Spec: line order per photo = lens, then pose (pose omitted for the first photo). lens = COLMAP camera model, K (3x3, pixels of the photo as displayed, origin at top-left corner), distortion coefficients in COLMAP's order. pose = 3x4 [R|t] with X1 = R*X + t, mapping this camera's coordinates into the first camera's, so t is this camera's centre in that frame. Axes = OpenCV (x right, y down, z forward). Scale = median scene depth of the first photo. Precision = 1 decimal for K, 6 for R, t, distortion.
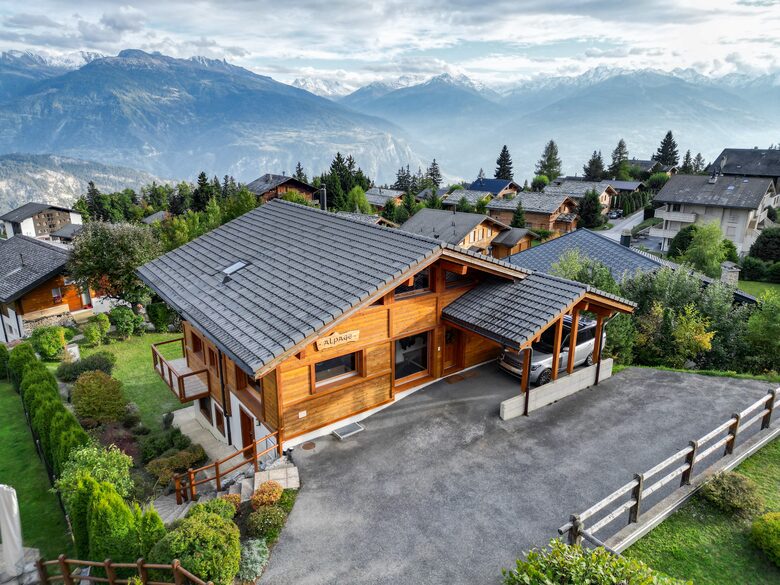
lens RADIAL K [[547.1, 0, 390.0], [0, 547.1, 292.5], [0, 0, 1]] dist [0.070528, -0.000878]
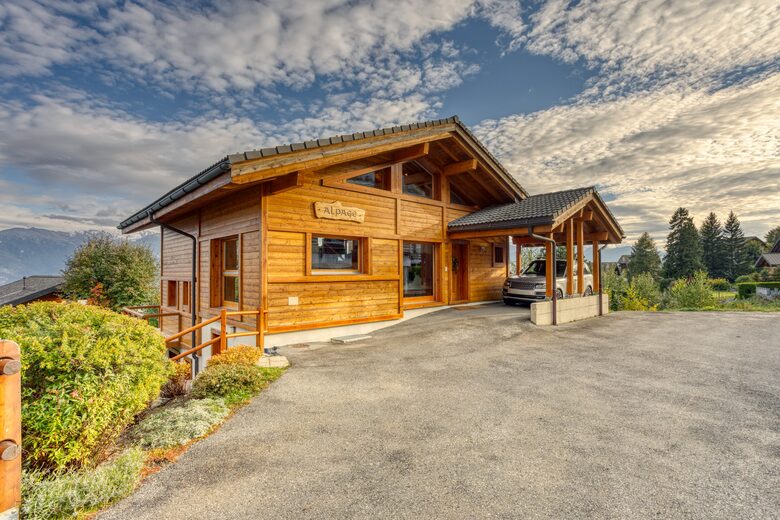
lens RADIAL K [[382.6, 0, 389.2], [0, 382.6, 273.4], [0, 0, 1]] dist [-0.032025, -0.000007]
pose [[0.993265, -0.005449, 0.115738, -0.084154], [0.039155, 0.955916, -0.291018, 0.319144], [-0.109050, 0.293589, 0.949691, 0.453400]]
